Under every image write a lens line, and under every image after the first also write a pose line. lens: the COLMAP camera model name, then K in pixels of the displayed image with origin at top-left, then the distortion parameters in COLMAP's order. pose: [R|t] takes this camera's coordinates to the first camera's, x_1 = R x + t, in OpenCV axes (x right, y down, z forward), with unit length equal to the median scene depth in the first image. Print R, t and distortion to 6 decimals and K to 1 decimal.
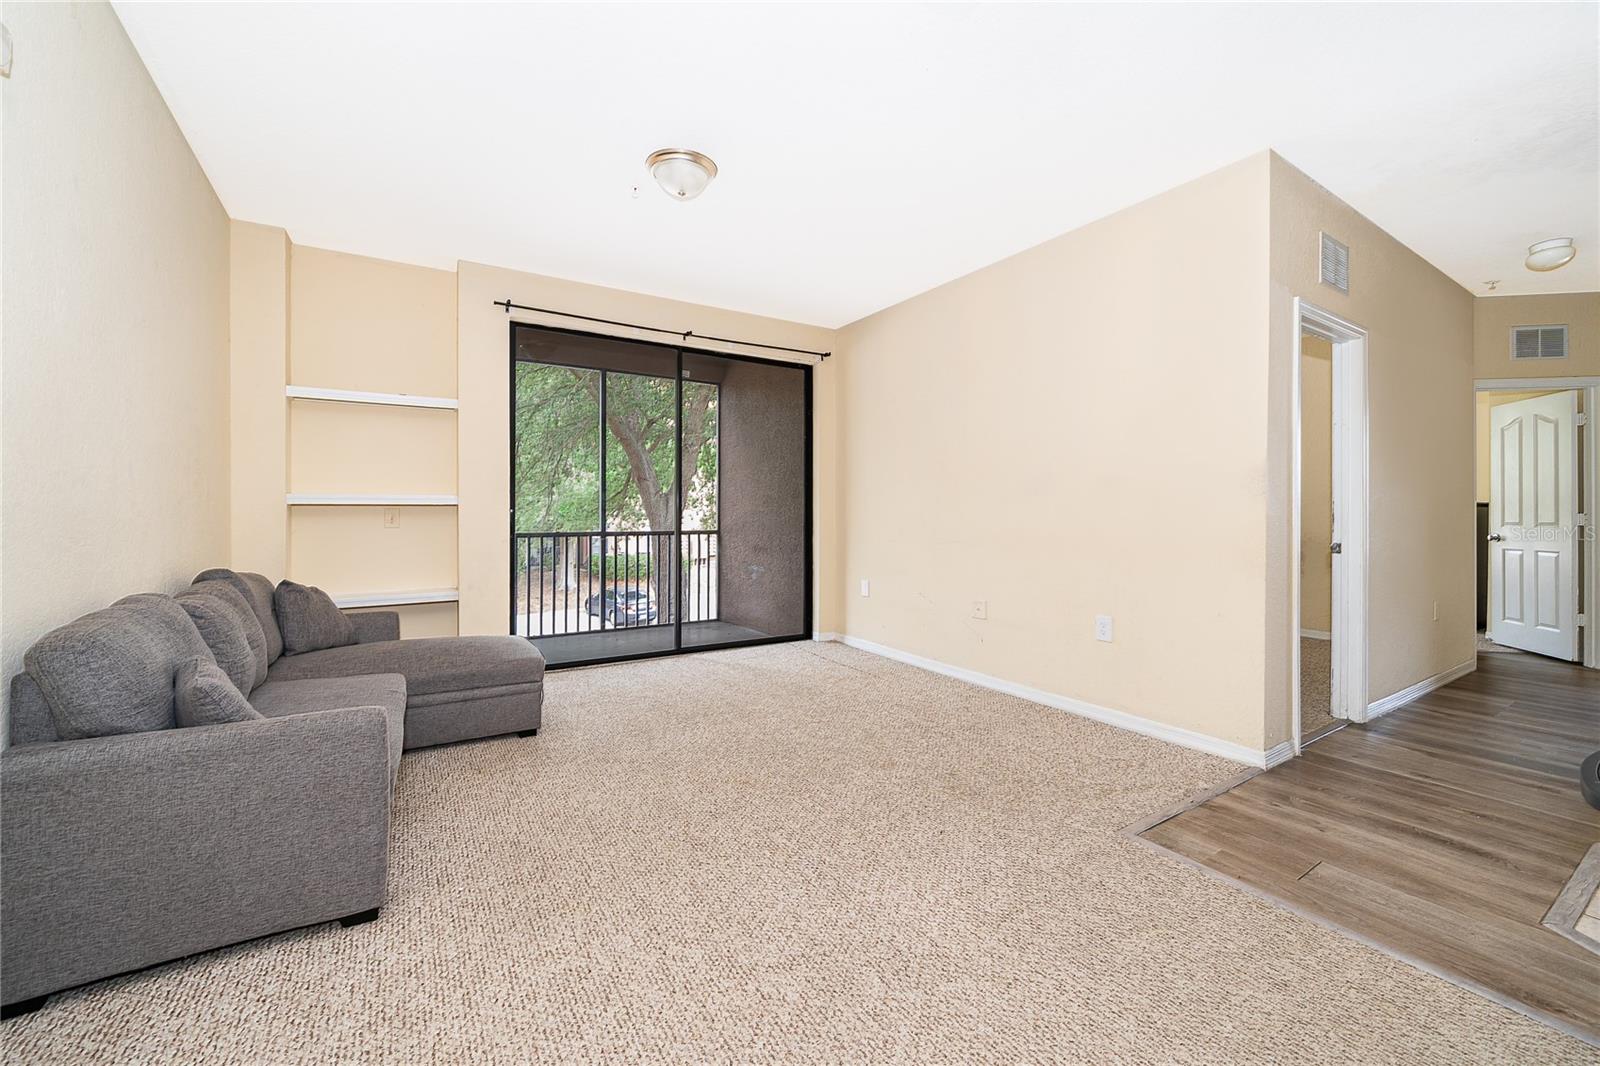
lens RADIAL K [[635.1, 0, 792.9], [0, 635.1, 519.2], [0, 0, 1]] dist [-0.002331, -0.000190]
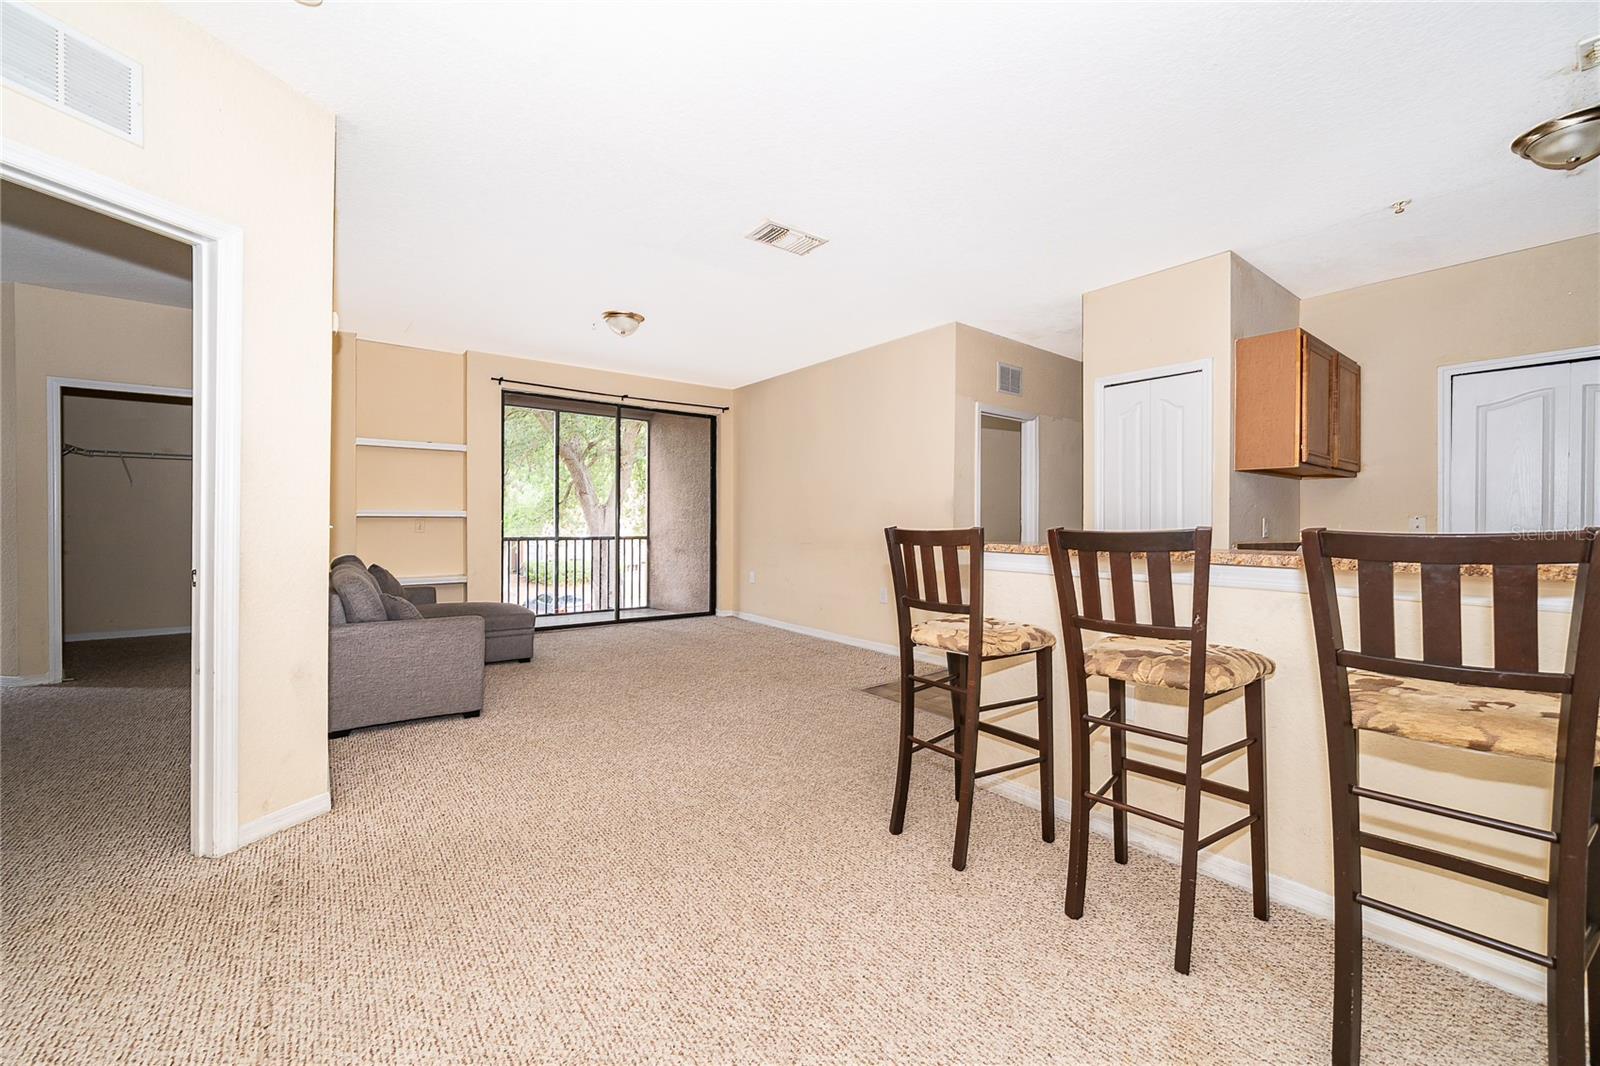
lens RADIAL K [[628.6, 0, 760.2], [0, 628.6, 532.1], [0, 0, 1]] dist [-0.000608, -0.000054]
pose [[0.998471, 0.003224, 0.055179, 0.050760], [-0.003555, 0.999976, 0.005908, 0.000805], [-0.055159, -0.006095, 0.998459, -0.358377]]
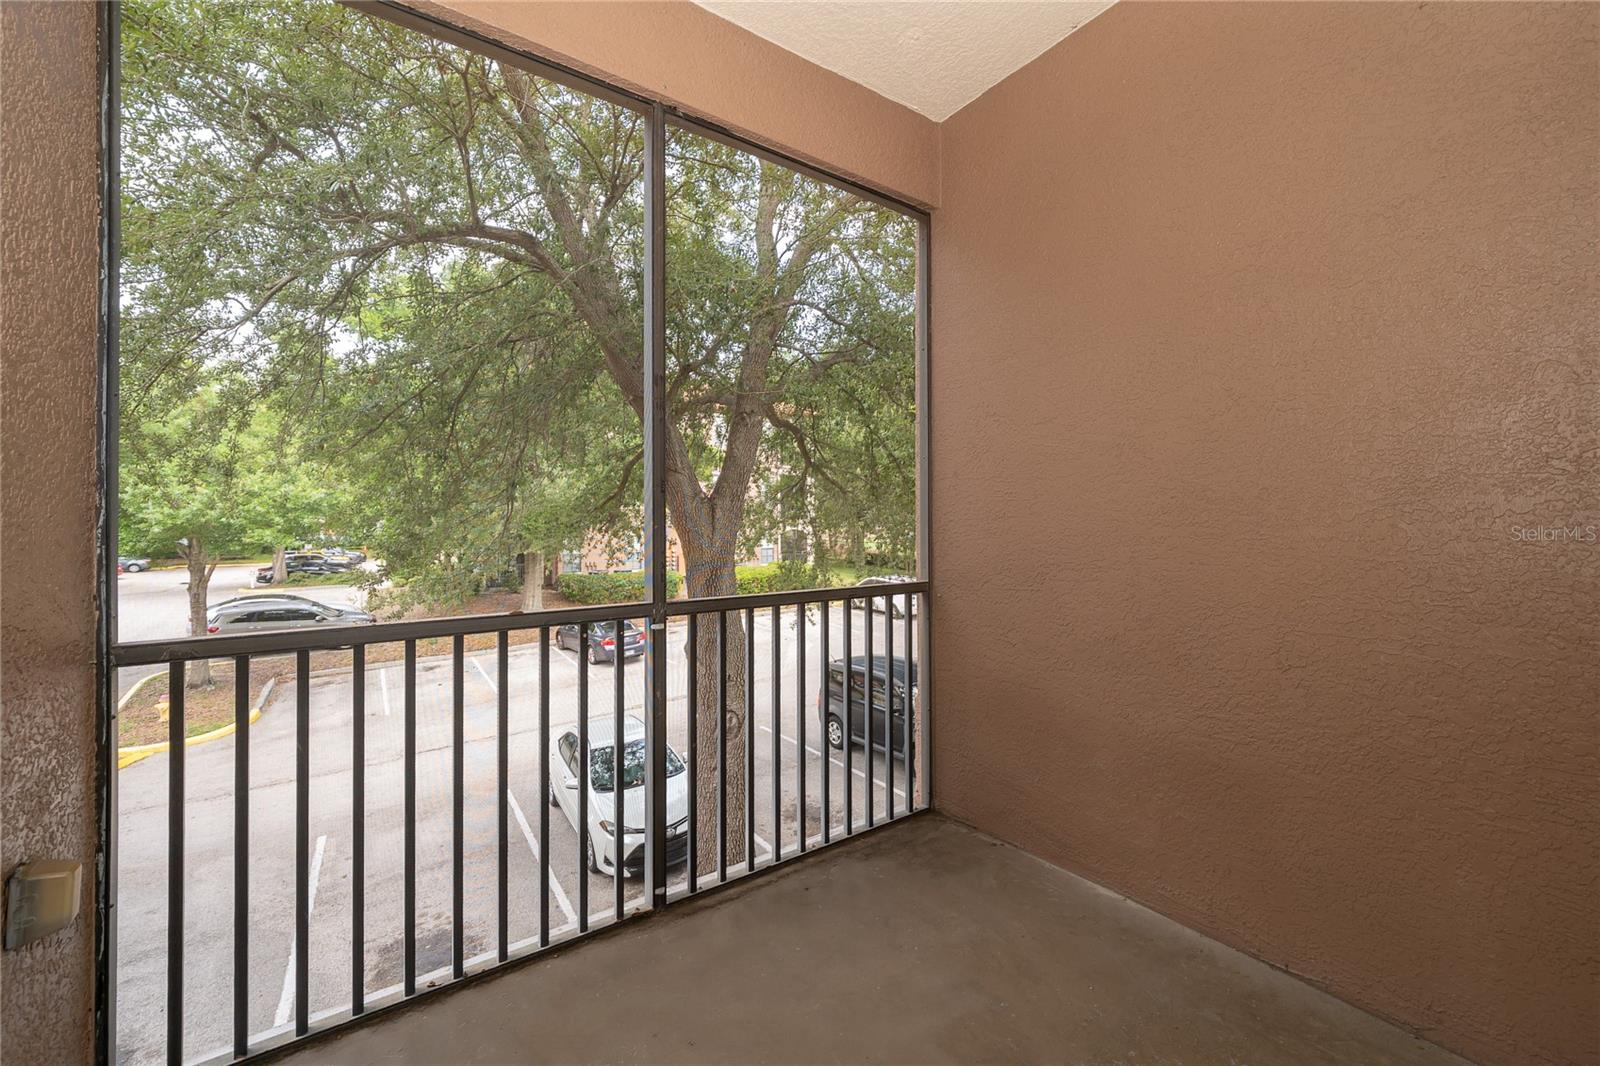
lens RADIAL K [[635.1, 0, 792.9], [0, 635.1, 519.2], [0, 0, 1]] dist [-0.002331, -0.000190]
pose [[0.999052, -0.001104, 0.043518, -0.303364], [0.001771, 0.999881, -0.015305, -0.022139], [-0.043496, 0.015367, 0.998935, 0.854818]]
